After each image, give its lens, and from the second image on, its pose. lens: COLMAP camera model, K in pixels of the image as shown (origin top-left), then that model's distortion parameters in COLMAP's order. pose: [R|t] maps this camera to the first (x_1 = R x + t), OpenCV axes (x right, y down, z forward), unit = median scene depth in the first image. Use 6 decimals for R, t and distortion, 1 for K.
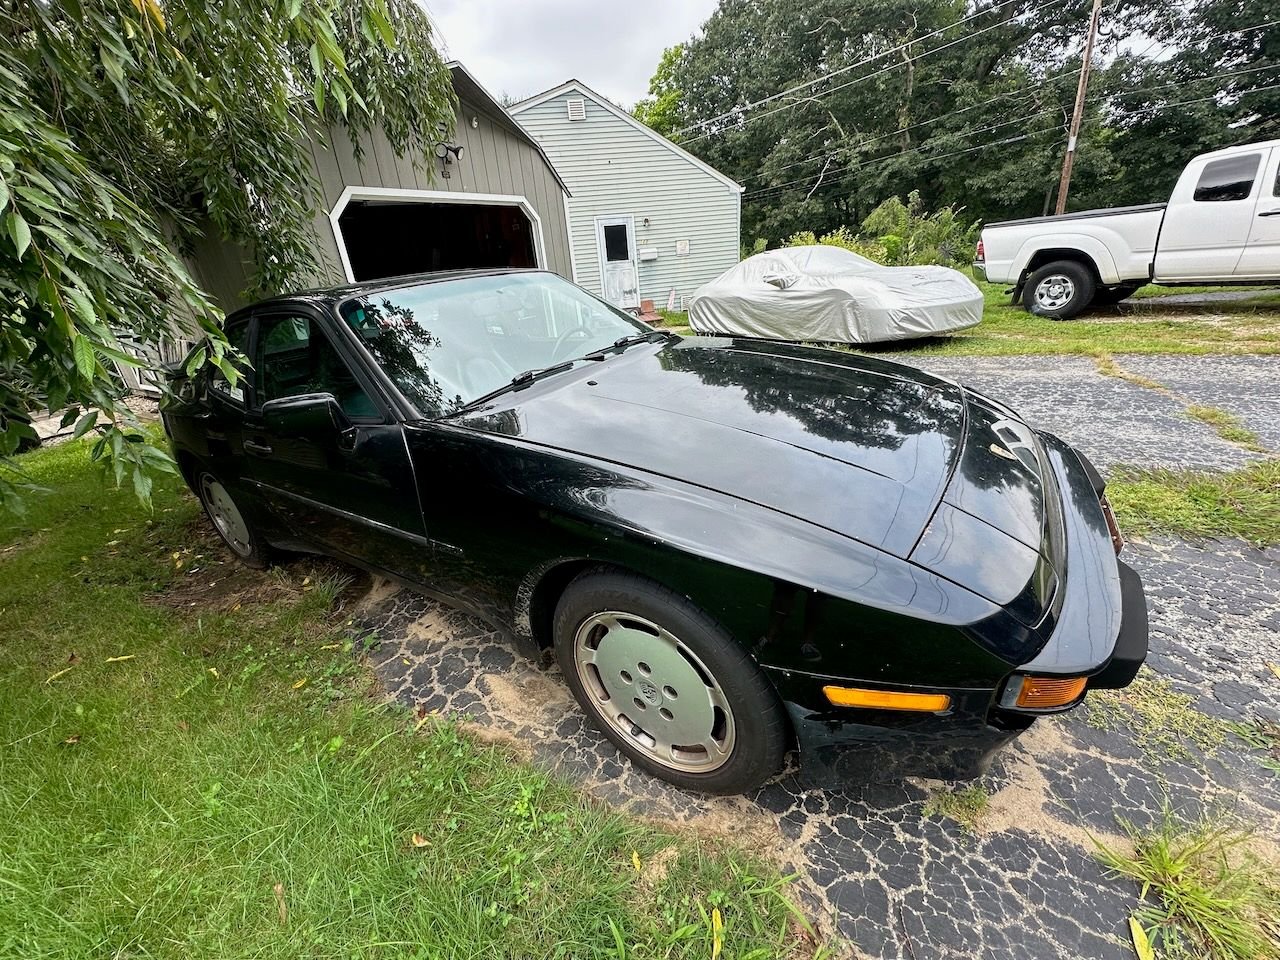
lens RADIAL K [[515.6, 0, 643.9], [0, 515.6, 474.5], [0, 0, 1]] dist [-0.000792, 0.001385]
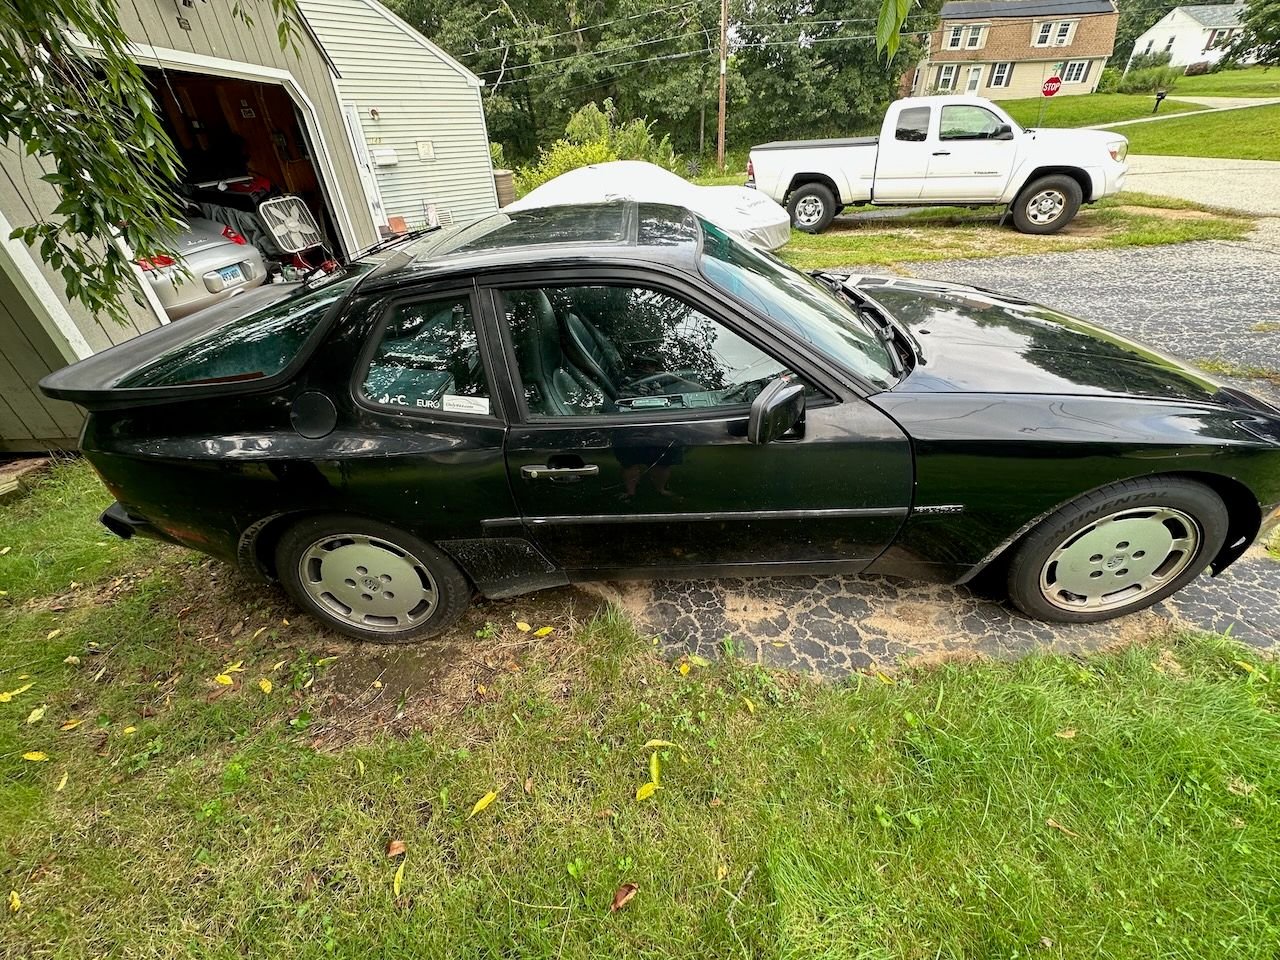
lens RADIAL K [[515.6, 0, 641.6], [0, 515.6, 475.4], [0, 0, 1]] dist [-0.000792, 0.001385]
pose [[0.845709, -0.247508, 0.472775, -0.286124], [0.174175, 0.965443, 0.193864, -0.048505], [-0.504420, -0.081607, 0.859593, 0.085675]]
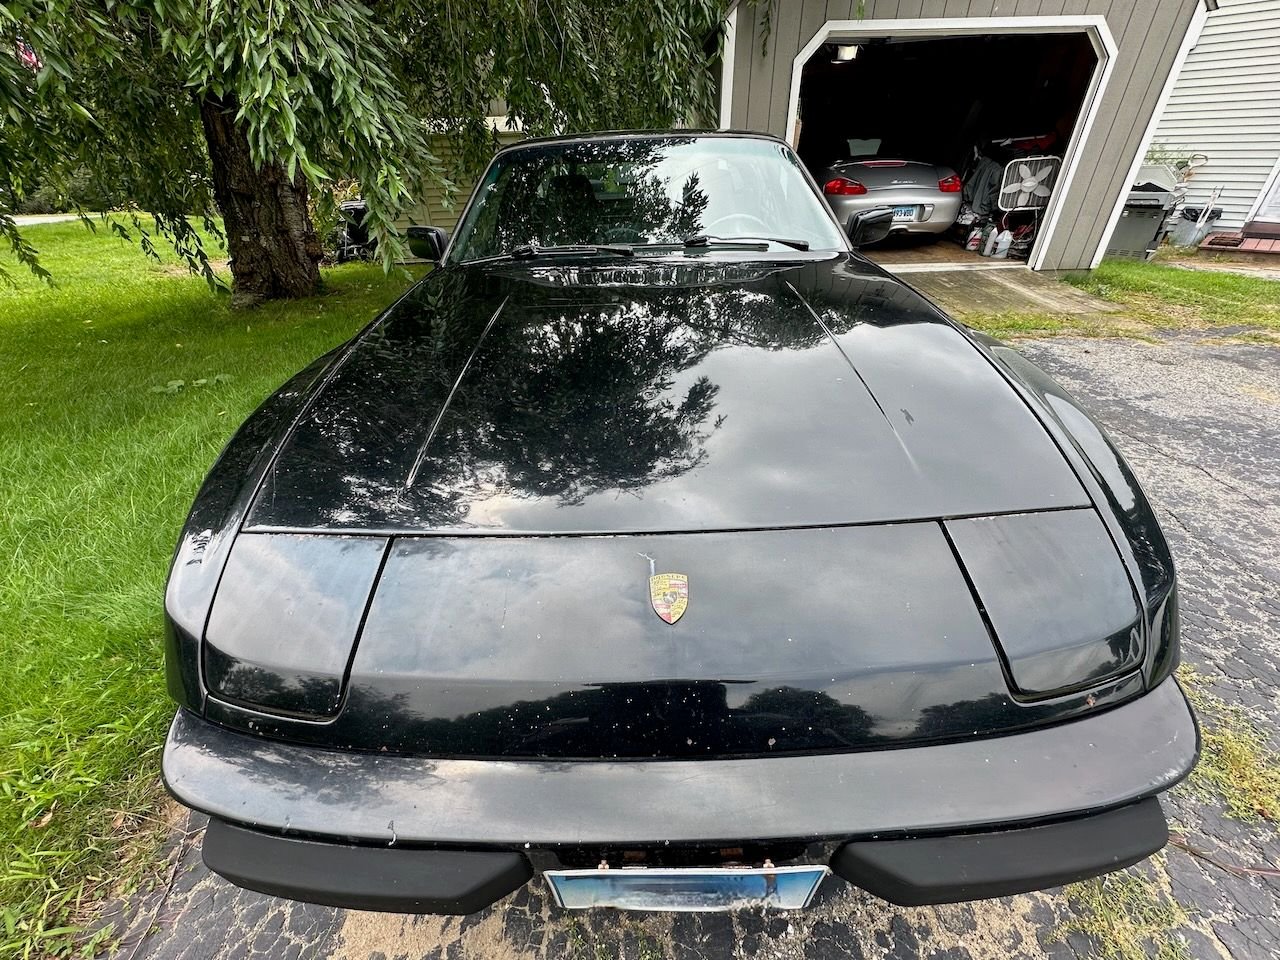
lens RADIAL K [[515.6, 0, 638.7], [0, 515.6, 477.0], [0, 0, 1]] dist [-0.000792, 0.001385]
pose [[0.543313, 0.513441, -0.664220, 0.182779], [-0.353346, 0.857543, 0.373852, -0.063454], [0.761549, 0.031581, 0.647337, 0.125206]]
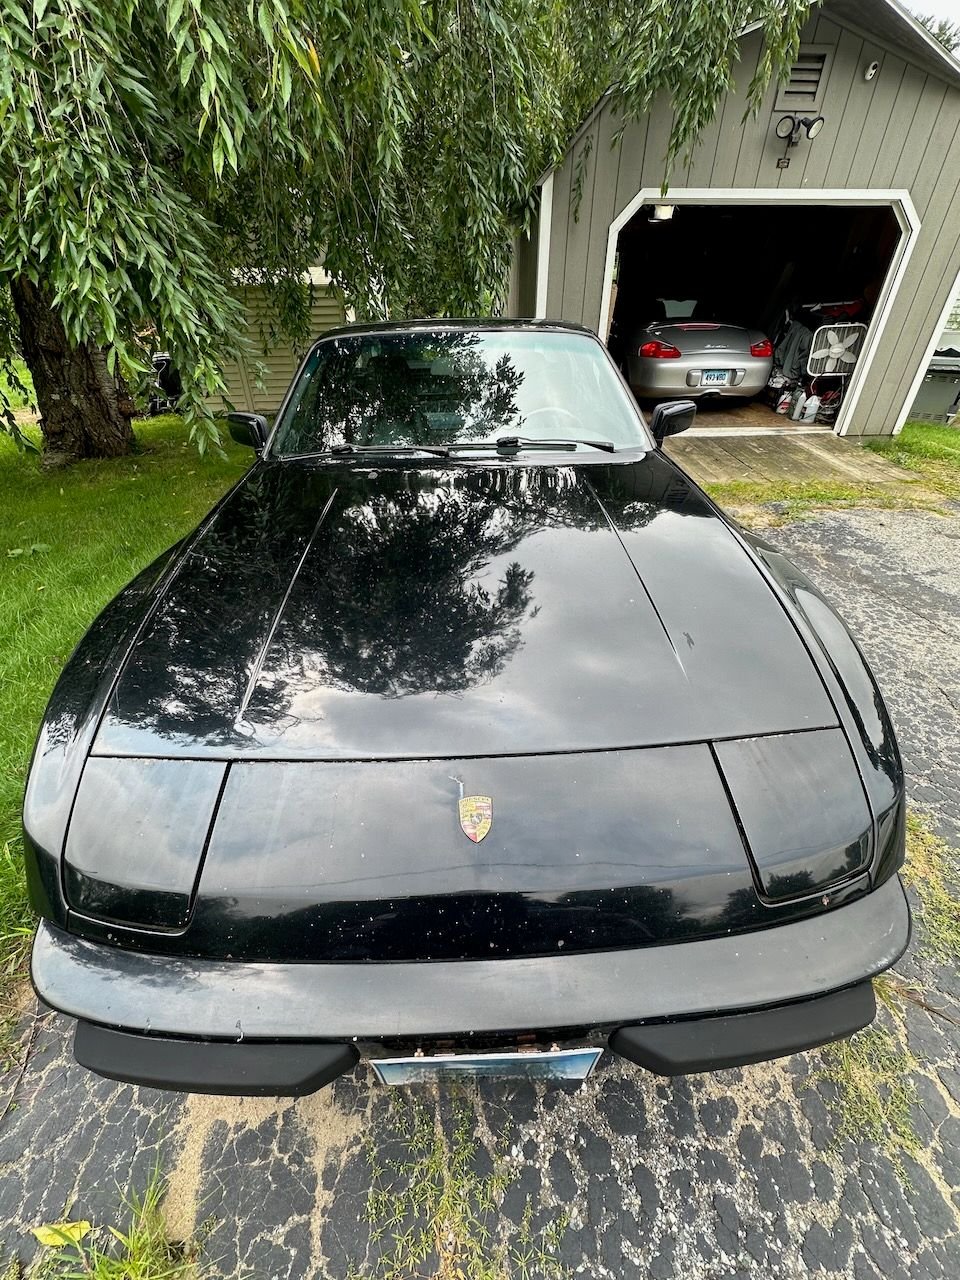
lens RADIAL K [[515.6, 0, 478.3], [0, 515.6, 638.3], [0, 0, 1]] dist [-0.000792, 0.001385]
pose [[0.568623, 0.529414, -0.629594, 0.183553], [-0.364337, 0.848293, 0.384261, -0.086333], [0.737514, 0.010885, 0.675244, 0.117160]]
